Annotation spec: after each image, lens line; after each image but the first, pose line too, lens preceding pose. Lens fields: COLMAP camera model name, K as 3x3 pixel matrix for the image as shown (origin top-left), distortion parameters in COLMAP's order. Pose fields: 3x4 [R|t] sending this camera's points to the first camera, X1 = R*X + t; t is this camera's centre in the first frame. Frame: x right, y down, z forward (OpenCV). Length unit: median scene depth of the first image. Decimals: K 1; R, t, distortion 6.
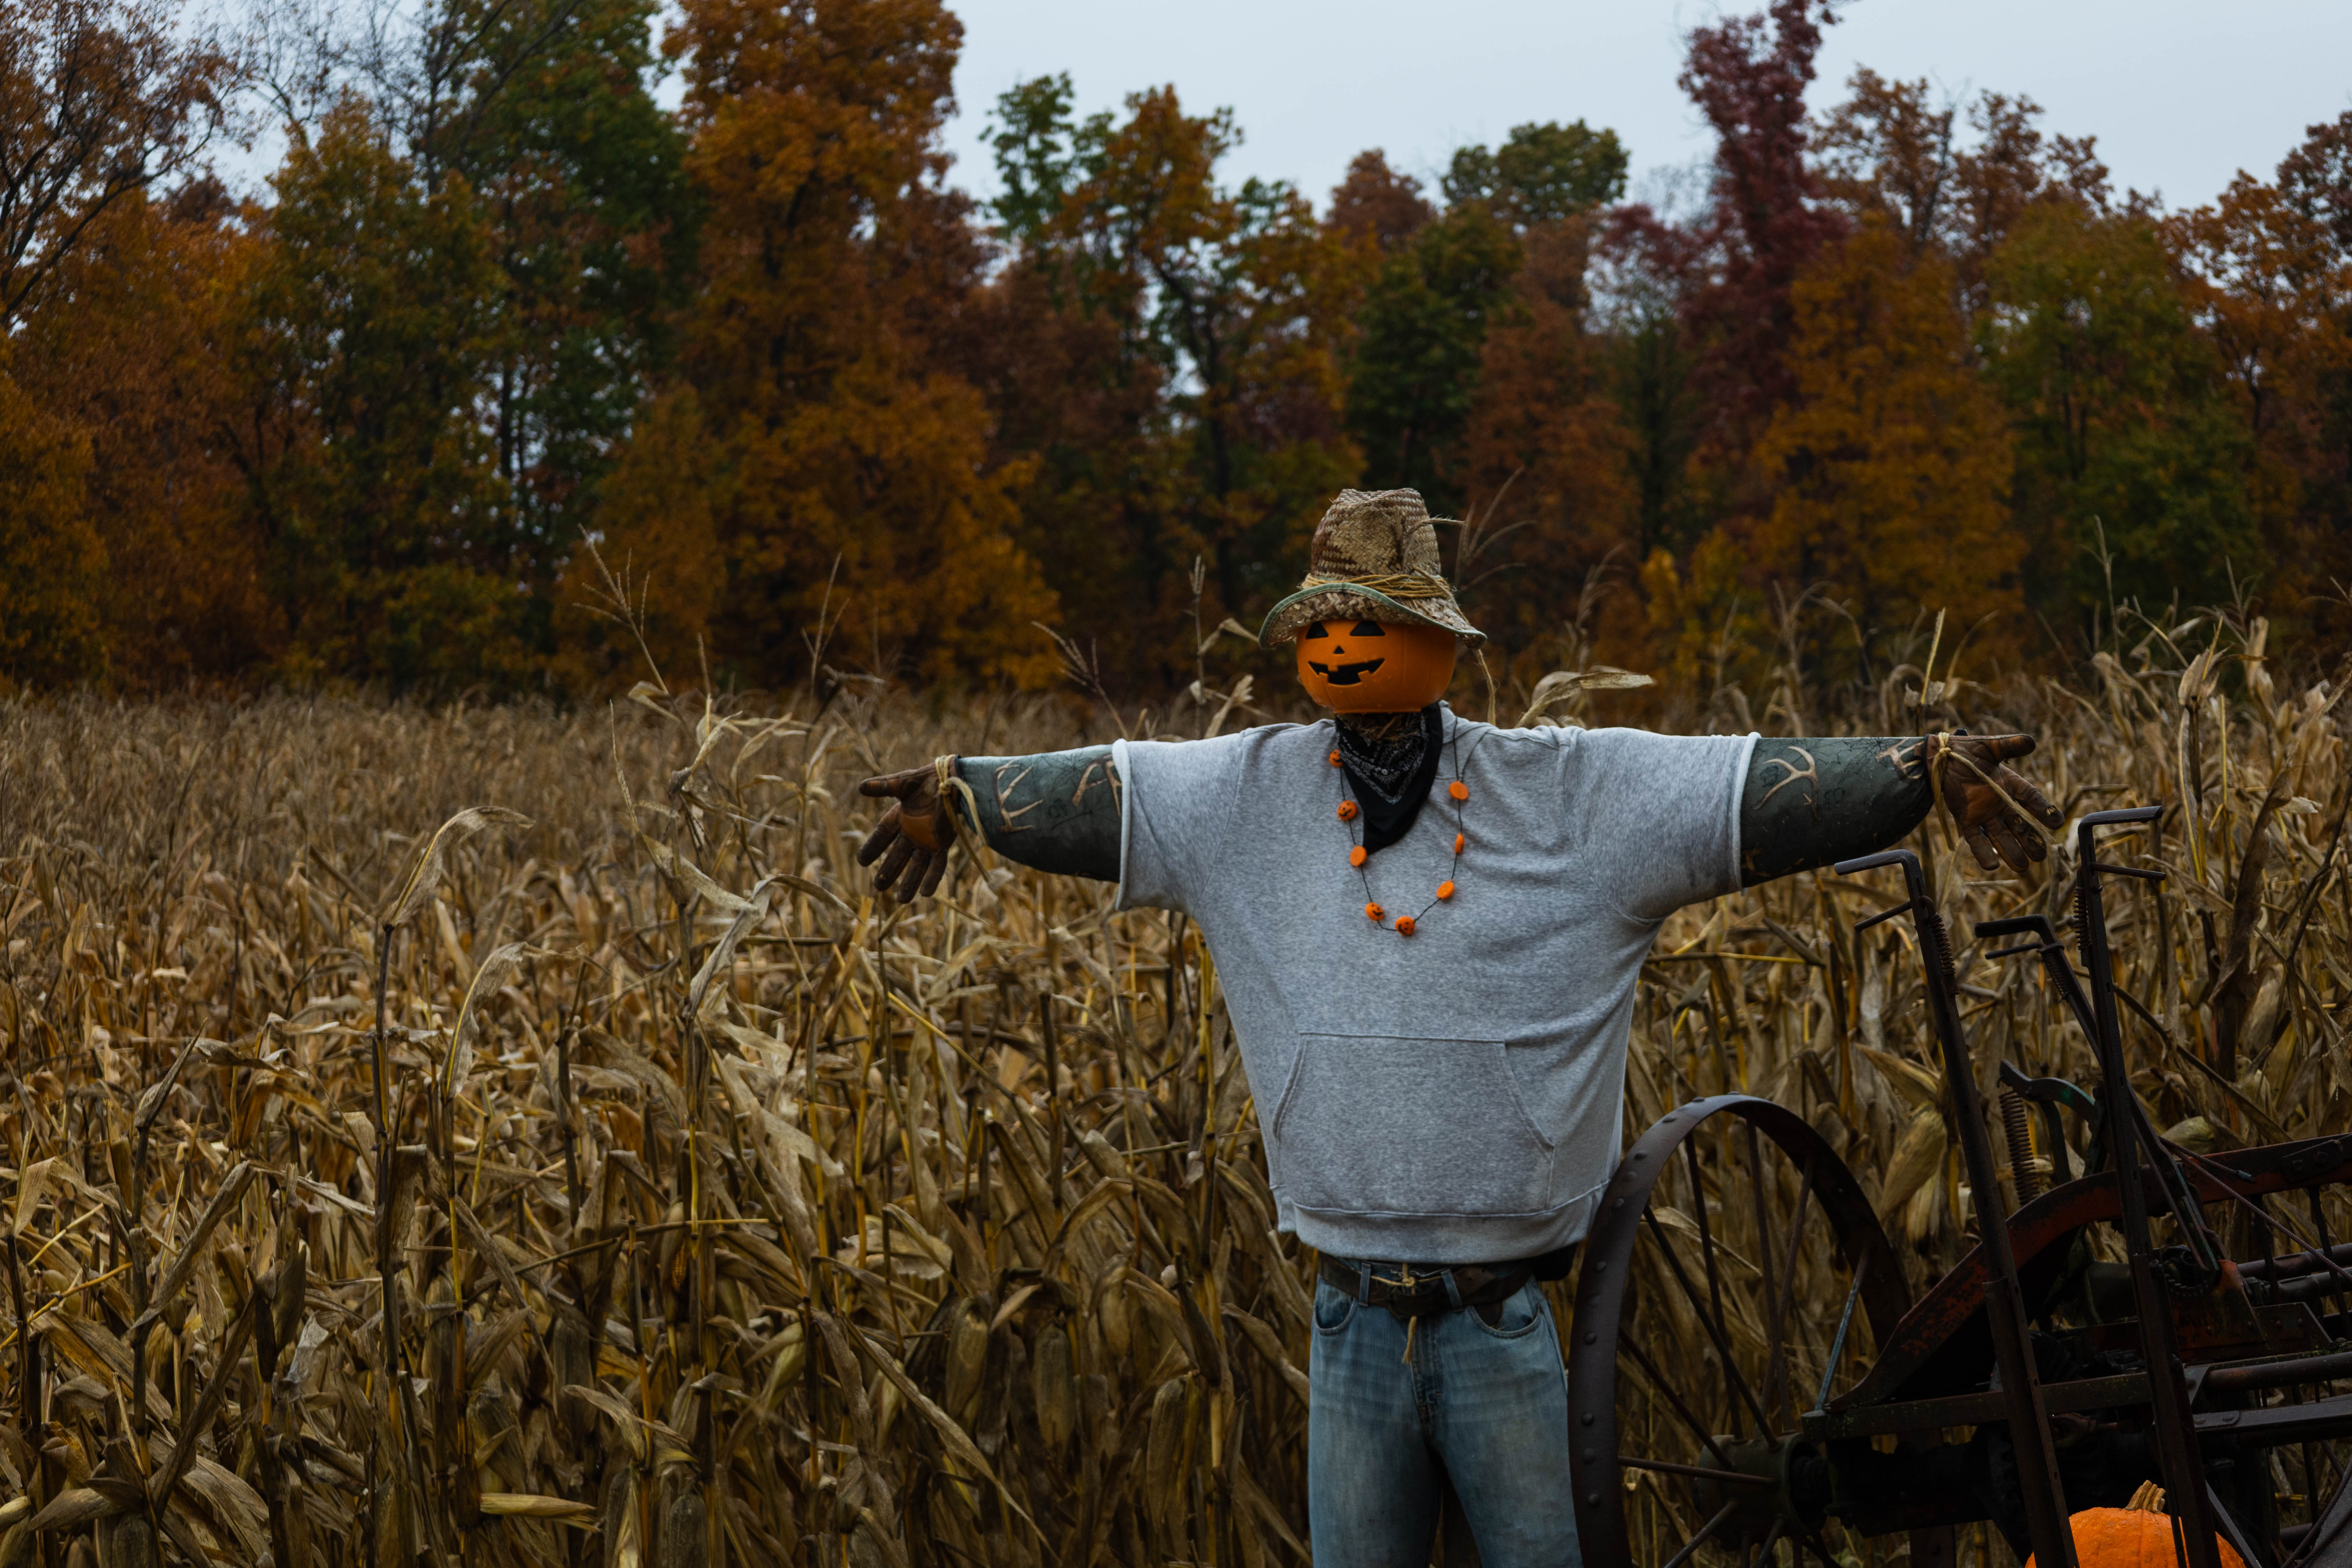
lens RADIAL K [[5007.8, 0, 1176.9], [0, 5007.8, 786.2], [0, 0, 1]] dist [0.084148, 0.000000]
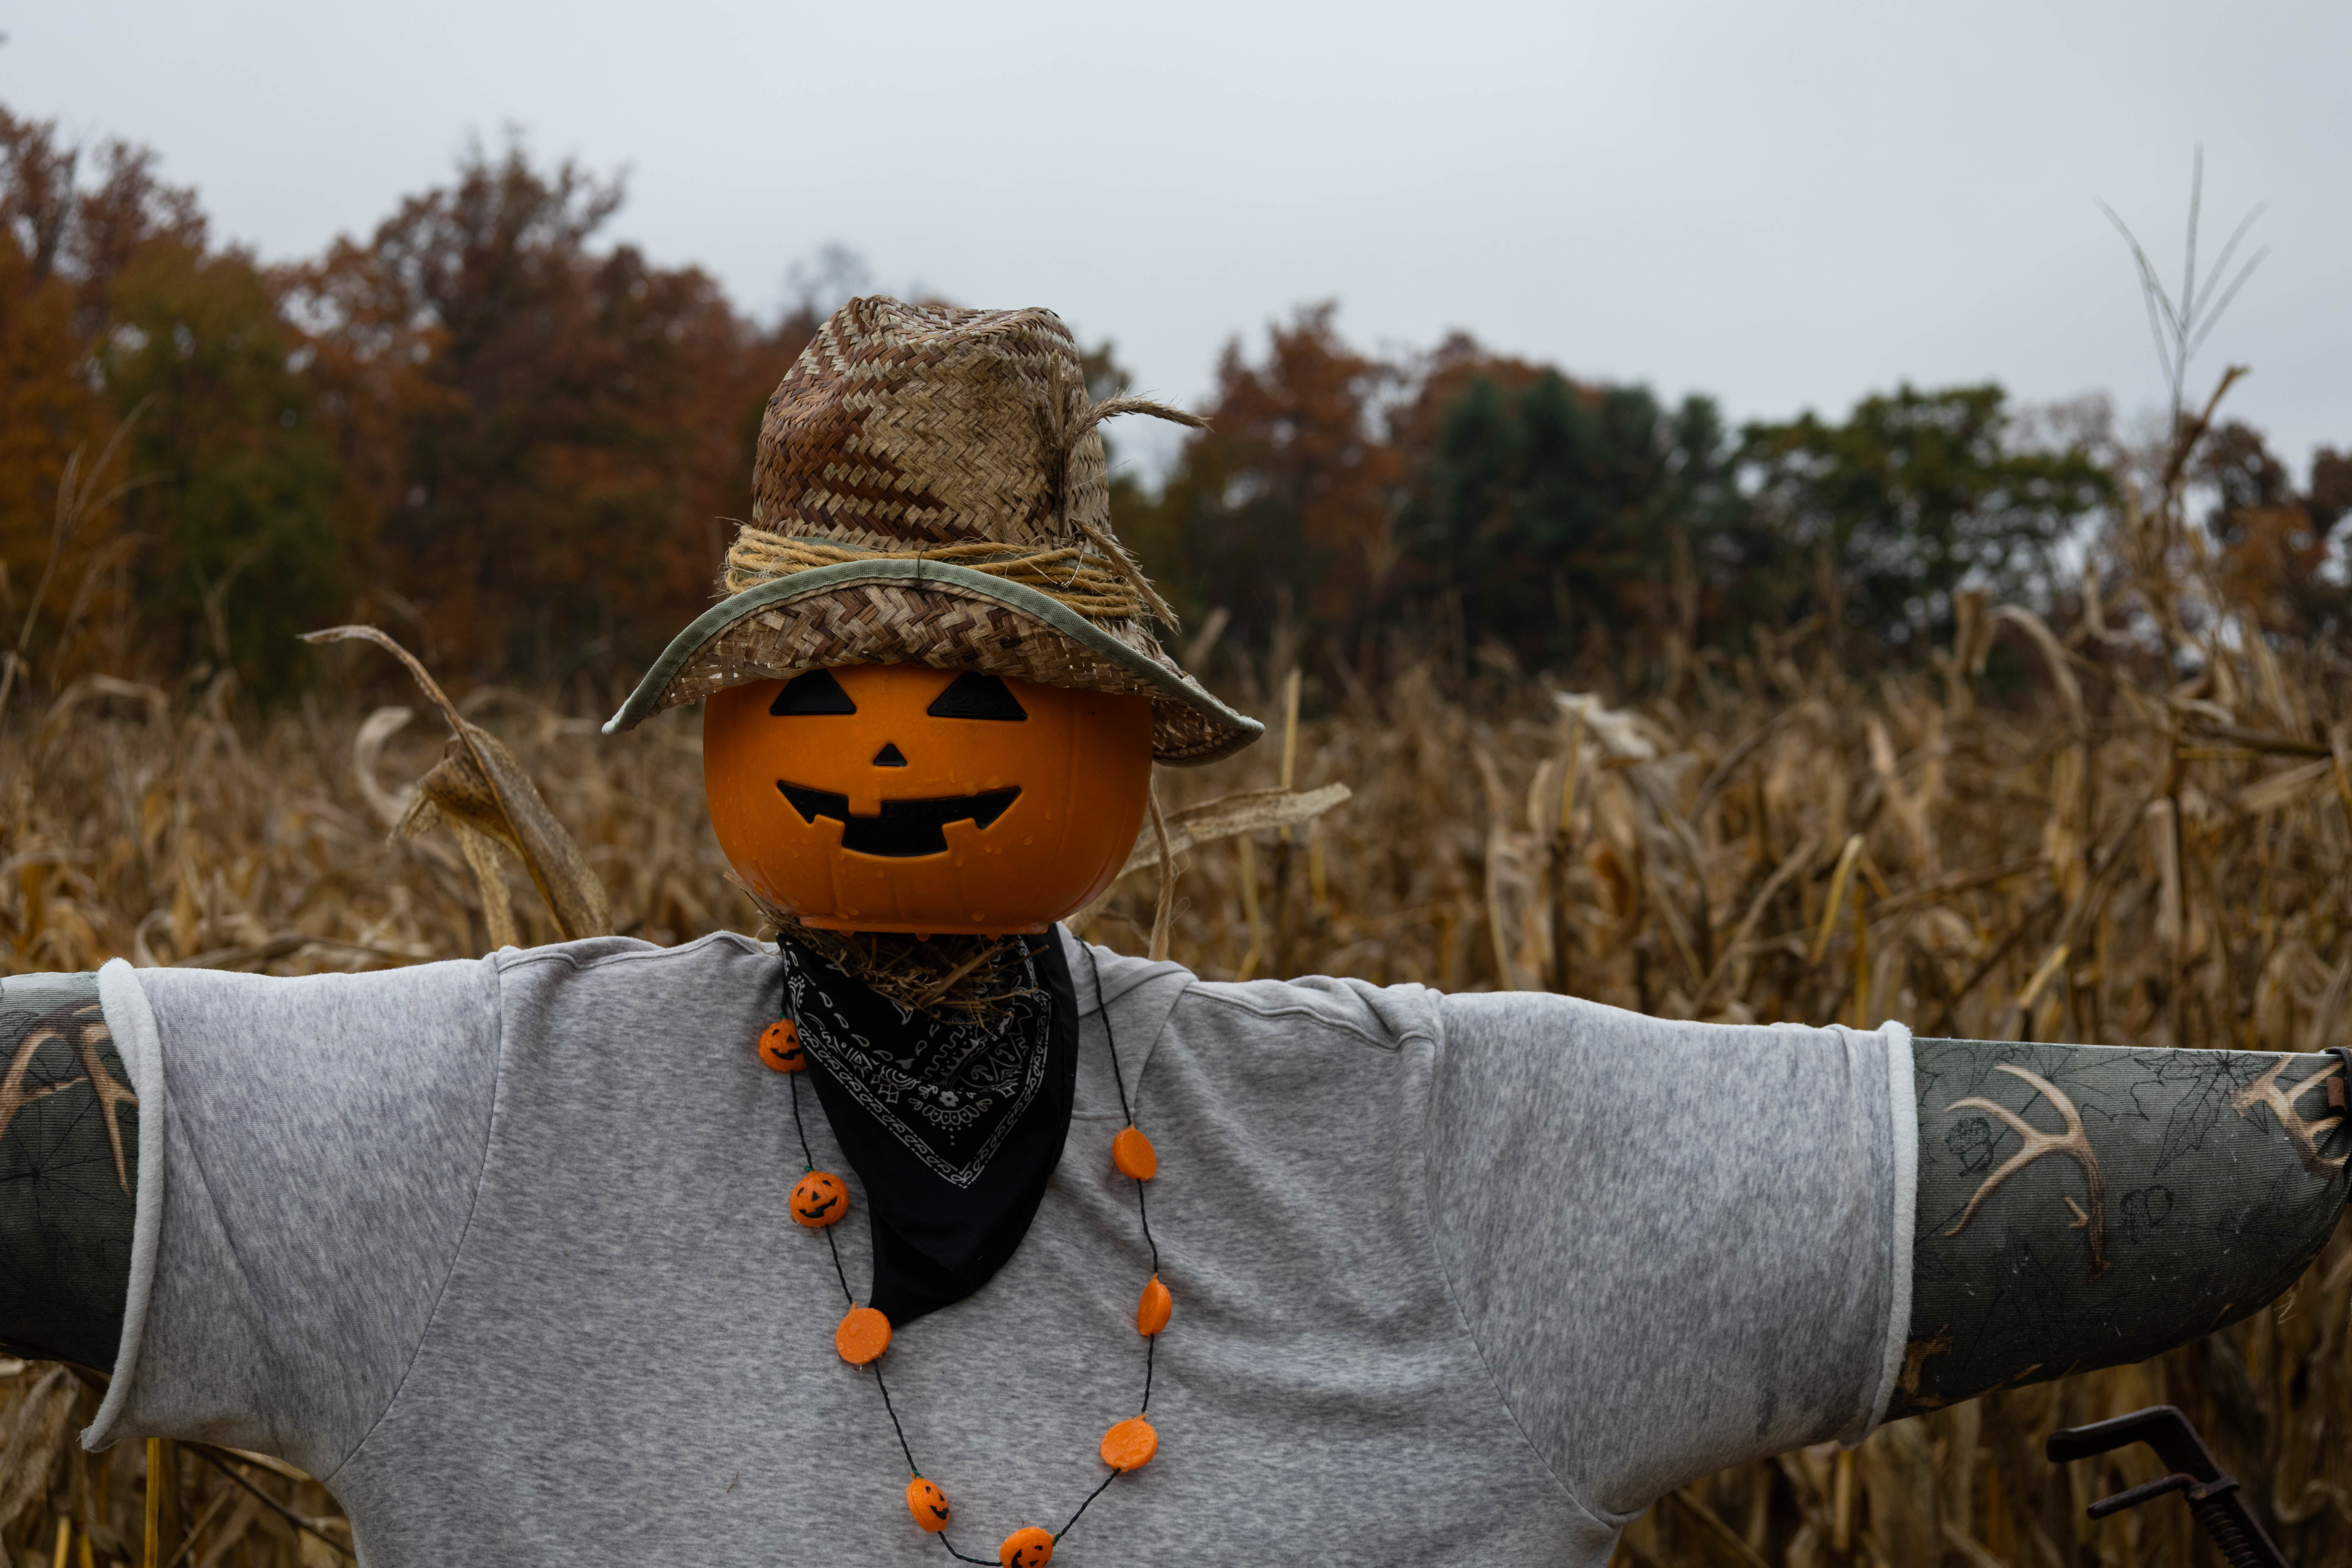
lens RADIAL K [[4418.0, 0, 1176.8], [0, 4418.0, 775.0], [0, 0, 1]] dist [0.045540, 0.000000]
pose [[0.918310, 0.046626, 0.393106, -0.067633], [-0.046965, 0.998858, -0.008760, -0.023710], [-0.393066, -0.010418, 0.919451, 0.702493]]
